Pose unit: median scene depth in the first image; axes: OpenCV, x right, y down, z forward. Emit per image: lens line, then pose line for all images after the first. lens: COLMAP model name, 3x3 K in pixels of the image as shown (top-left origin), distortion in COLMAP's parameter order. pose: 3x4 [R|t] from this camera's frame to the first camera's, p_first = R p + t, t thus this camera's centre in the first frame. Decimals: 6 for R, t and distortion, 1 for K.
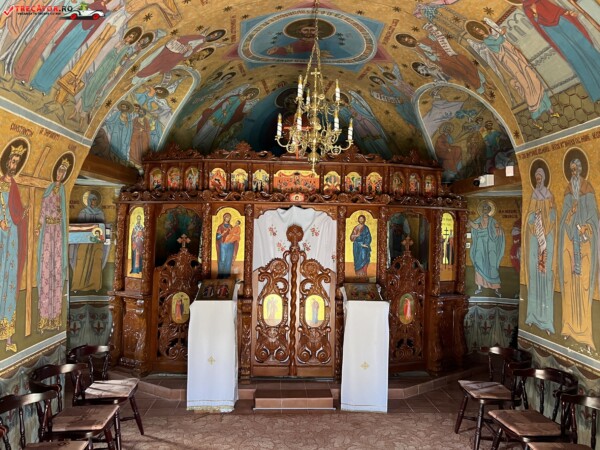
lens RADIAL K [[451.7, 0, 298.2], [0, 451.7, 221.1], [0, 0, 1]] dist [0.054539, -0.067476]
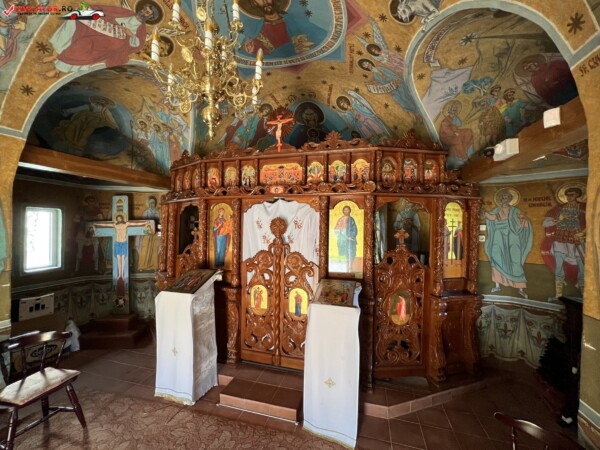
lens RADIAL K [[240.1, 0, 301.1], [0, 240.1, 226.1], [0, 0, 1]] dist [-0.003350, 0.001112]
pose [[0.949867, -0.009226, -0.312517, 0.205401], [0.012499, 0.999886, 0.008472, 0.023011], [0.312403, -0.011953, 0.949874, 0.494552]]
